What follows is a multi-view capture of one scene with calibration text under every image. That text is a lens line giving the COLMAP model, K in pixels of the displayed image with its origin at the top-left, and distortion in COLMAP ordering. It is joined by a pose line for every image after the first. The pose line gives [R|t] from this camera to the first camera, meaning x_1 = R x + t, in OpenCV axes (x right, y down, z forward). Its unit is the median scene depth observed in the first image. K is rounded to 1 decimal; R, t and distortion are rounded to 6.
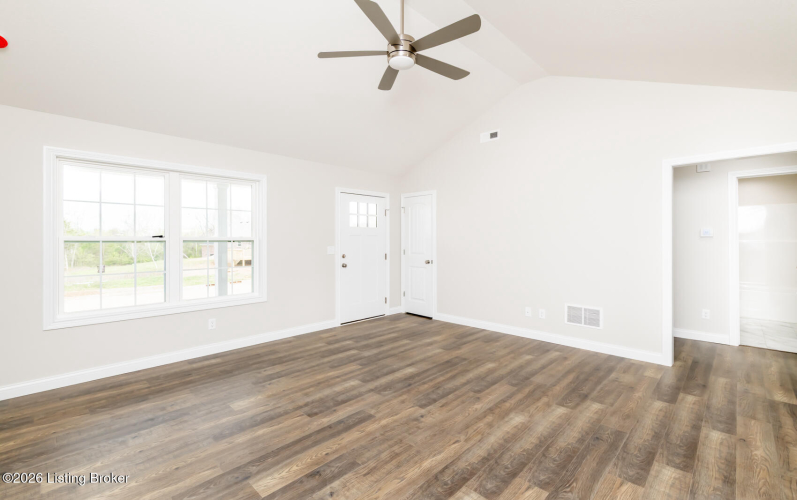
lens RADIAL K [[349.9, 0, 397.8], [0, 349.9, 242.4], [0, 0, 1]] dist [-0.000613, 0.000310]
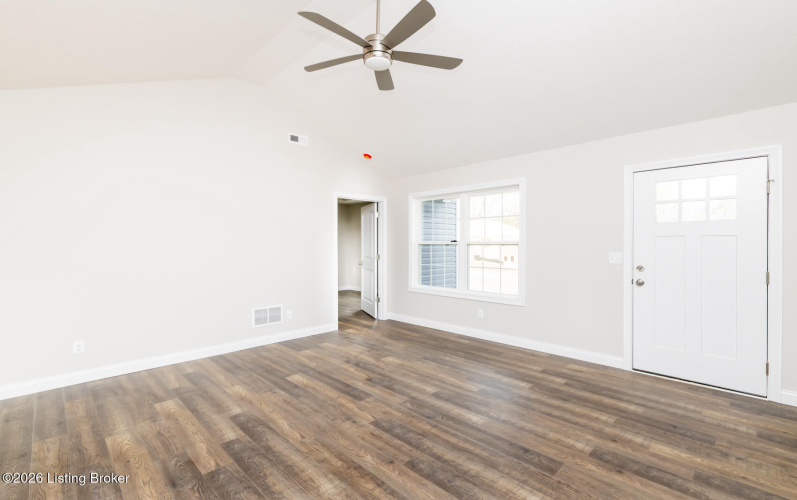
lens RADIAL K [[349.9, 0, 392.5], [0, 349.9, 246.5], [0, 0, 1]] dist [-0.000613, 0.000310]
pose [[-0.017576, 0.010781, -0.999787, 0.939534], [-0.005534, 0.999925, 0.010880, -0.012051], [0.999830, 0.005724, -0.017515, 0.998695]]
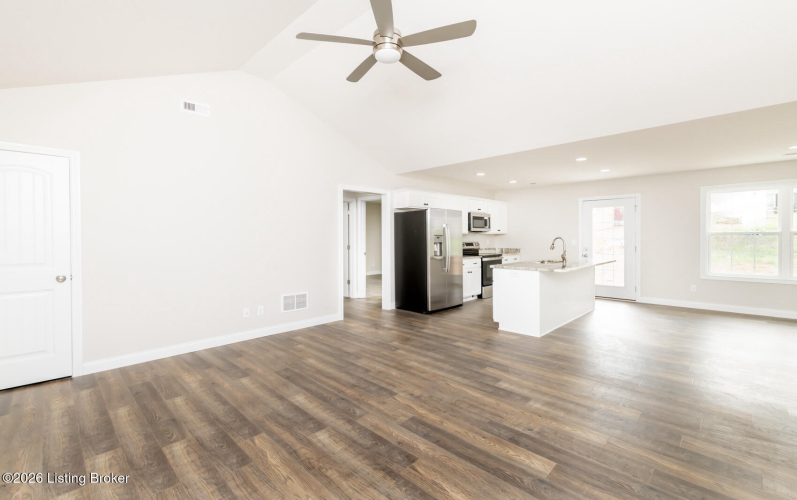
lens RADIAL K [[349.9, 0, 398.9], [0, 349.9, 246.0], [0, 0, 1]] dist [-0.000613, 0.000310]
pose [[-0.007950, -0.023400, 0.999695, -0.917849], [0.013037, 0.999639, 0.023503, -0.002766], [-0.999883, 0.013220, -0.007642, 0.926959]]
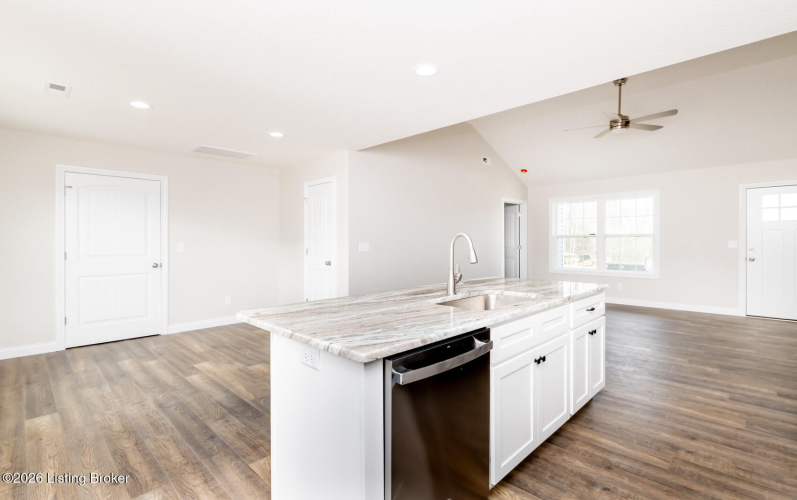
lens RADIAL K [[372.1, 0, 392.8], [0, 372.1, 243.7], [0, 0, 1]] dist [-0.003997, -0.000316]
pose [[-0.012093, 0.010907, -0.999867, 1.737664], [-0.003179, 0.999935, 0.010946, 0.020169], [0.999922, 0.003311, -0.012057, -0.079001]]
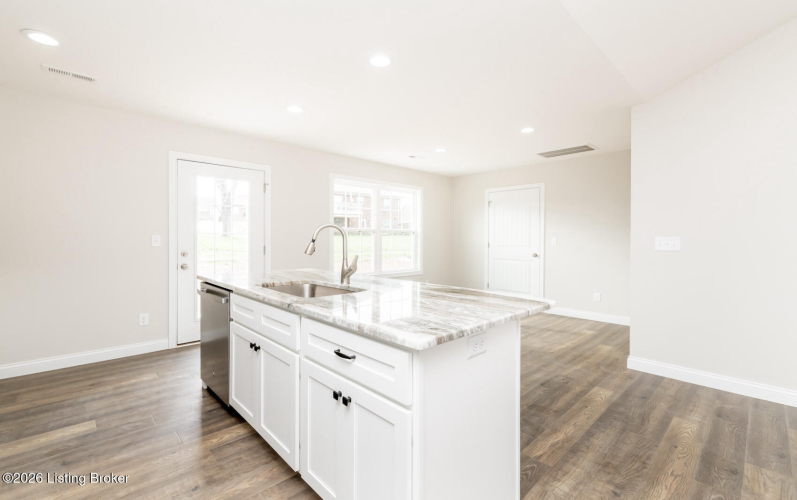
lens RADIAL K [[349.9, 0, 397.4], [0, 349.9, 243.5], [0, 0, 1]] dist [-0.000613, 0.000310]
pose [[-0.999183, 0.000894, 0.040411, 0.764036], [0.001625, 0.999836, 0.018060, 0.036792], [-0.040388, 0.018111, -0.999020, 0.817631]]
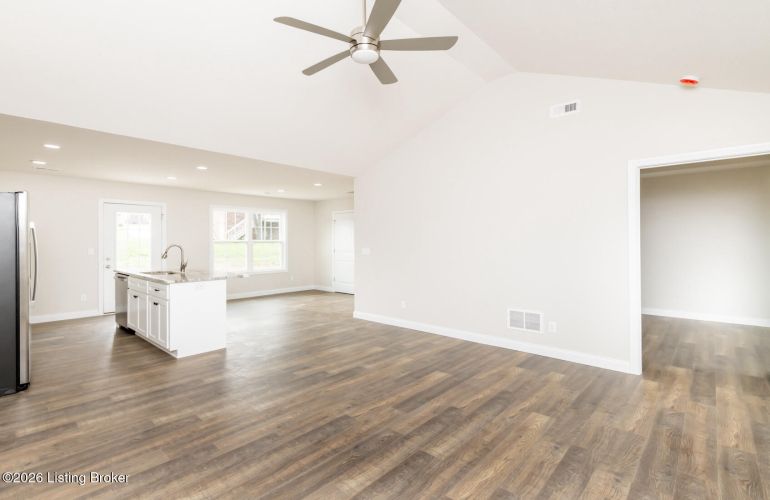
lens RADIAL K [[359.9, 0, 378.6], [0, 359.9, 243.6], [0, 0, 1]] dist [0.001669, 0.000249]
pose [[-0.999058, 0.006882, -0.042854, 0.019360], [0.006314, 0.999891, 0.013355, -0.017575], [0.042941, 0.013072, -0.998992, 1.865329]]
